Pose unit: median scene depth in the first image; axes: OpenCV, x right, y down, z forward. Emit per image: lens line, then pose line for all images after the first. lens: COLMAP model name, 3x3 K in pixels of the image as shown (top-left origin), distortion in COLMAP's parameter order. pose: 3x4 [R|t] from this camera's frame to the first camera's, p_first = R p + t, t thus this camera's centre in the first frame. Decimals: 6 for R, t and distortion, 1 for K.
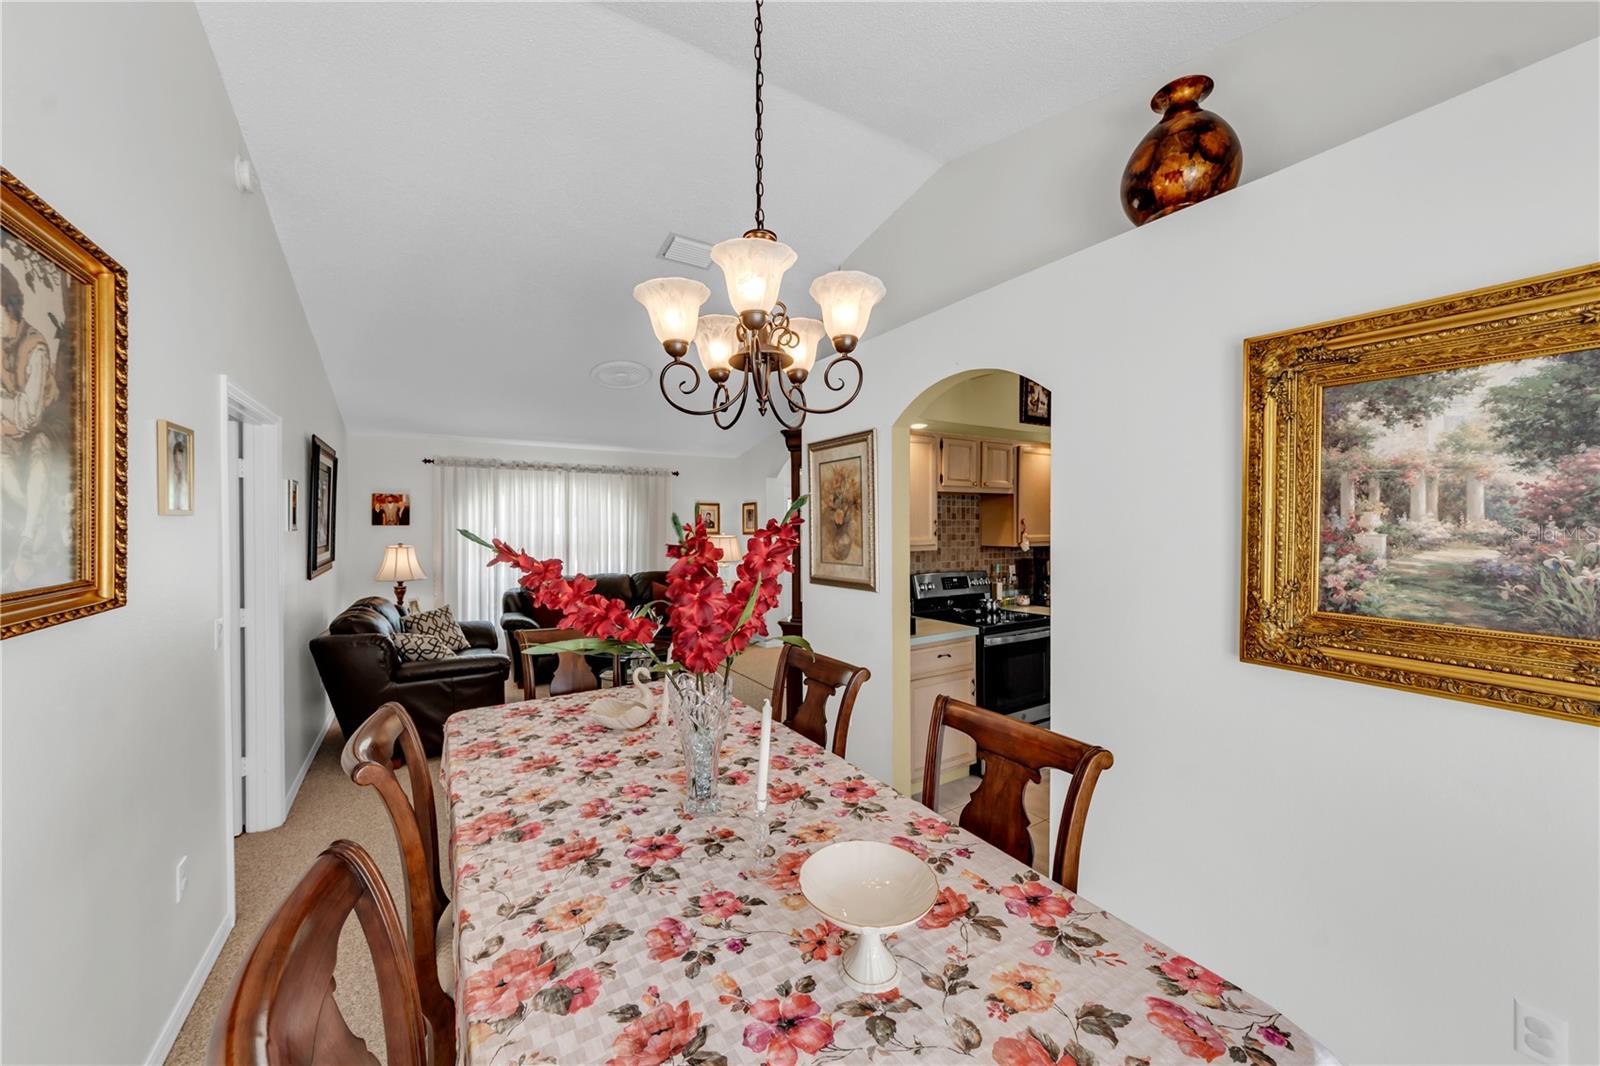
lens RADIAL K [[574.0, 0, 791.3], [0, 574.0, 523.3], [0, 0, 1]] dist [-0.001451, 0.000542]
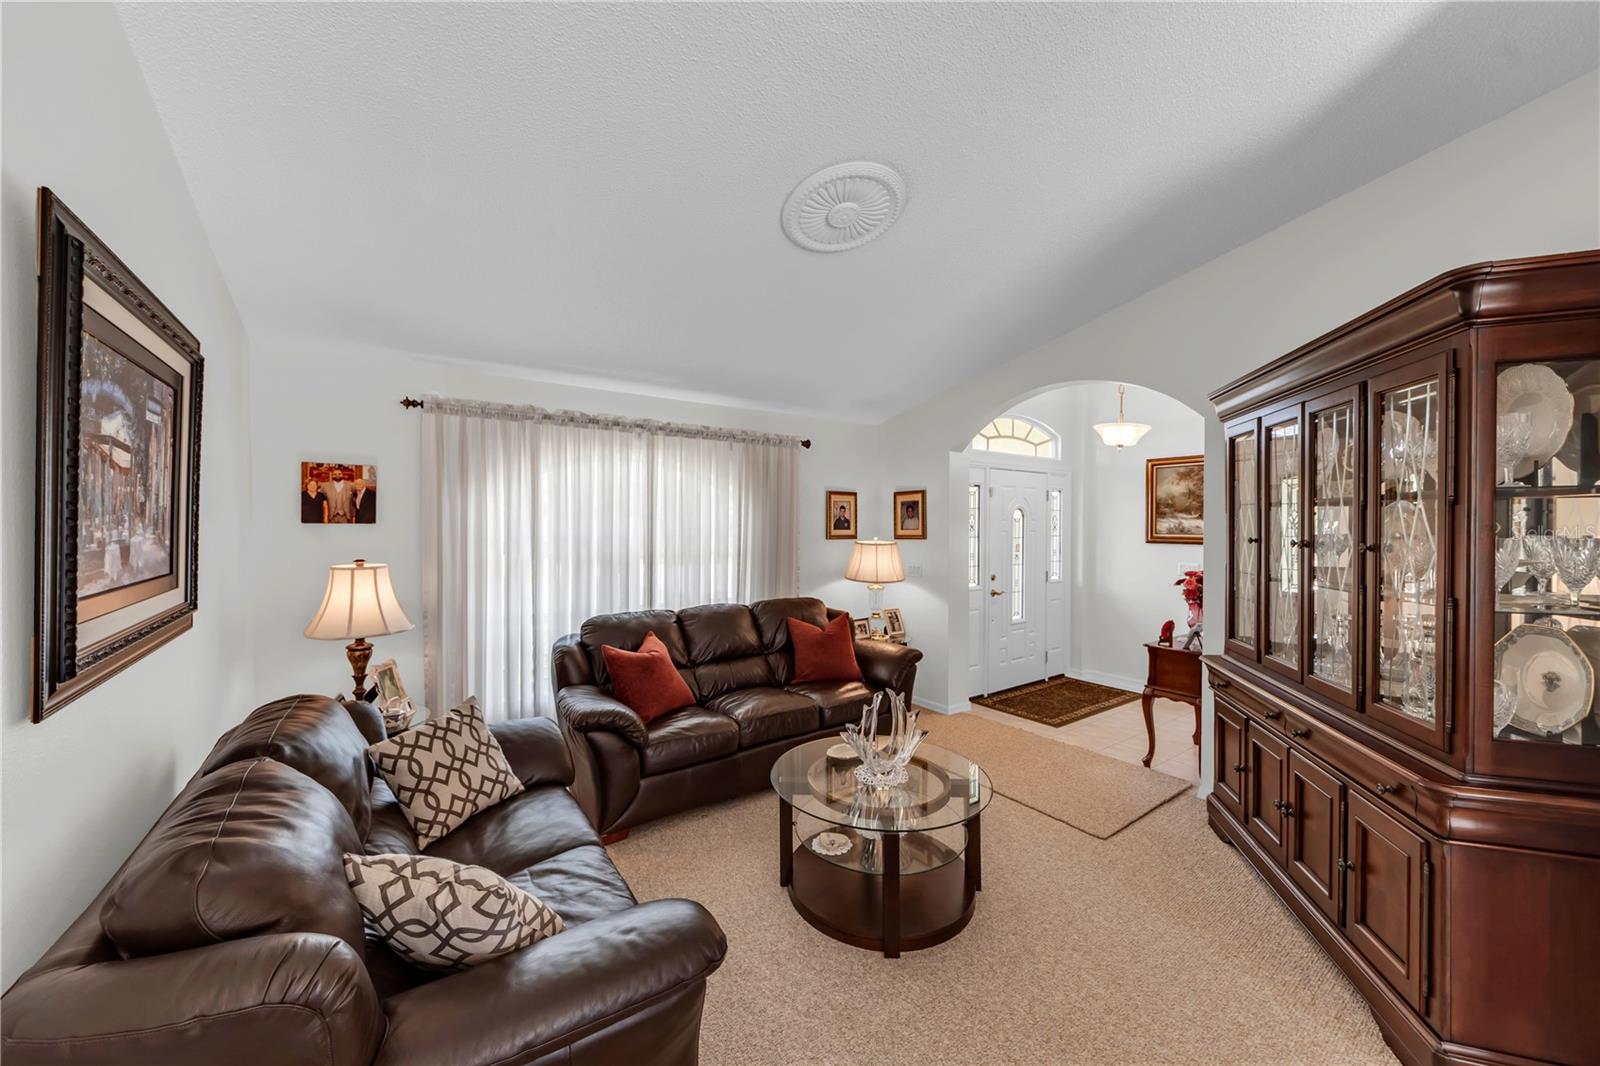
lens RADIAL K [[574.0, 0, 795.9], [0, 574.0, 527.5], [0, 0, 1]] dist [-0.001451, 0.000542]
pose [[0.997805, 0.003538, 0.066127, -0.307043], [-0.004134, 0.999952, 0.008876, 0.001068], [-0.066093, -0.009130, 0.997772, 0.436087]]
